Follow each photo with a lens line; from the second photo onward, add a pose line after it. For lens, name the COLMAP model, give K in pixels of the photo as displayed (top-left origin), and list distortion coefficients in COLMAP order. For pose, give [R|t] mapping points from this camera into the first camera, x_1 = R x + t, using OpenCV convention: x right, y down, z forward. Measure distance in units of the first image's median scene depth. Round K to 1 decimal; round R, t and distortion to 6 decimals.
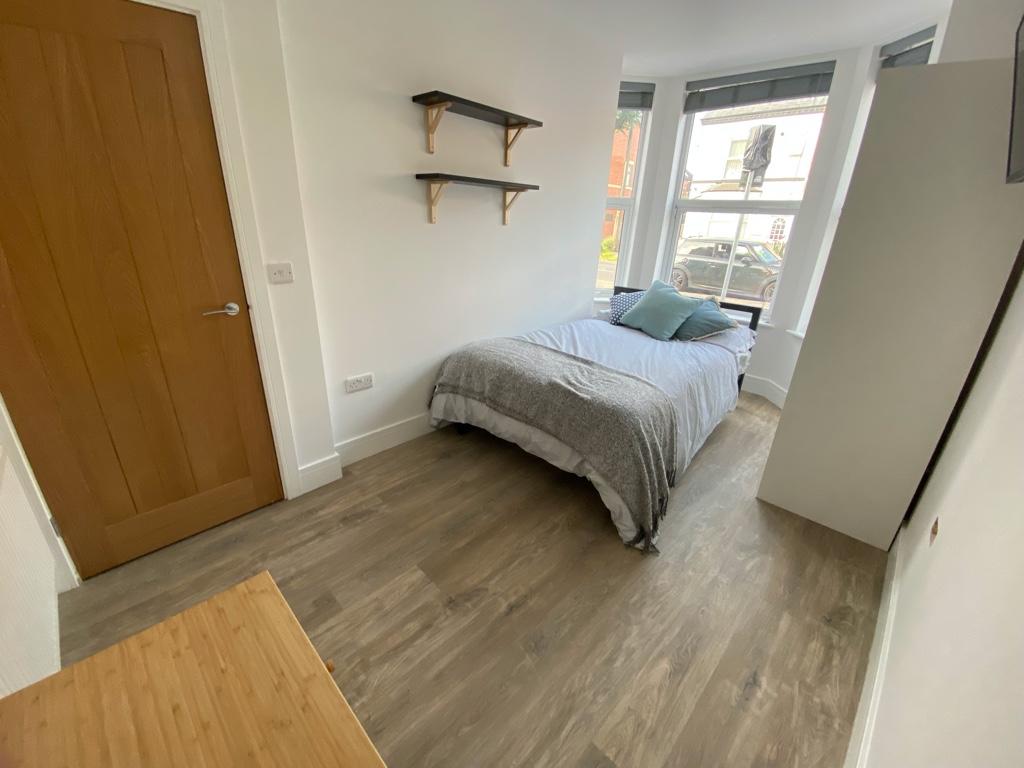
lens RADIAL K [[412.6, 0, 515.5], [0, 412.6, 382.5], [0, 0, 1]] dist [0.025795, -0.029687]
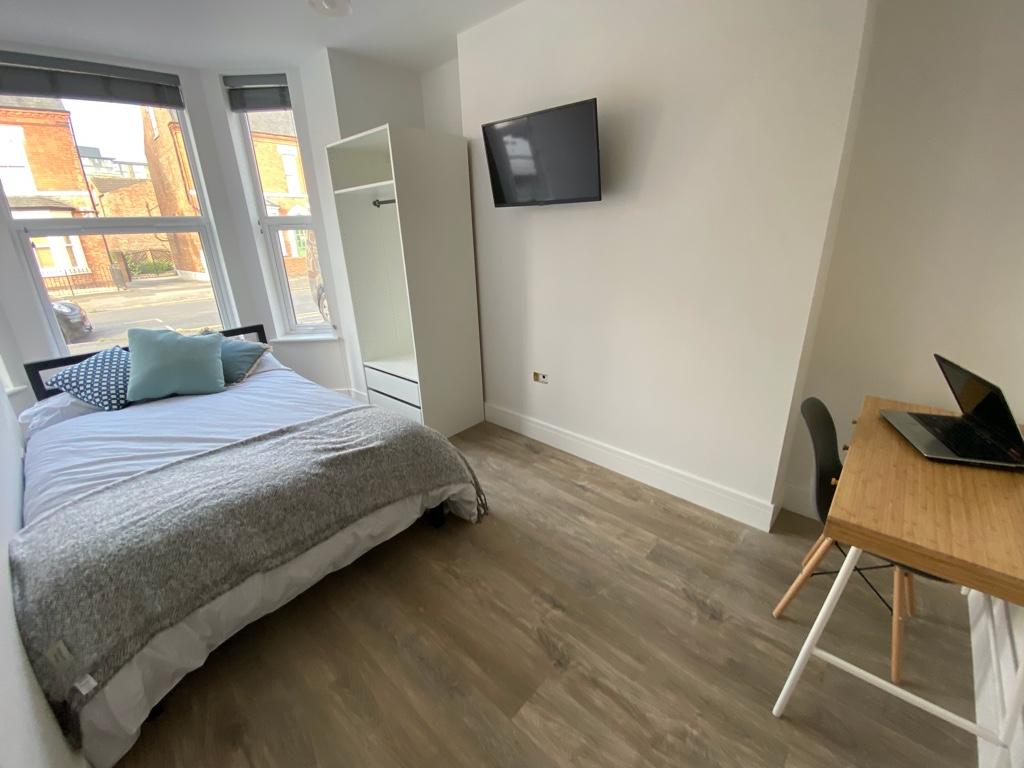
lens RADIAL K [[415.4, 0, 515.2], [0, 415.4, 382.3], [0, 0, 1]] dist [0.015863, -0.018074]
pose [[-0.038374, -0.374774, 0.926322, -0.556532], [0.397935, 0.844597, 0.358194, -0.251414], [-0.916611, 0.382362, 0.116725, 0.553527]]
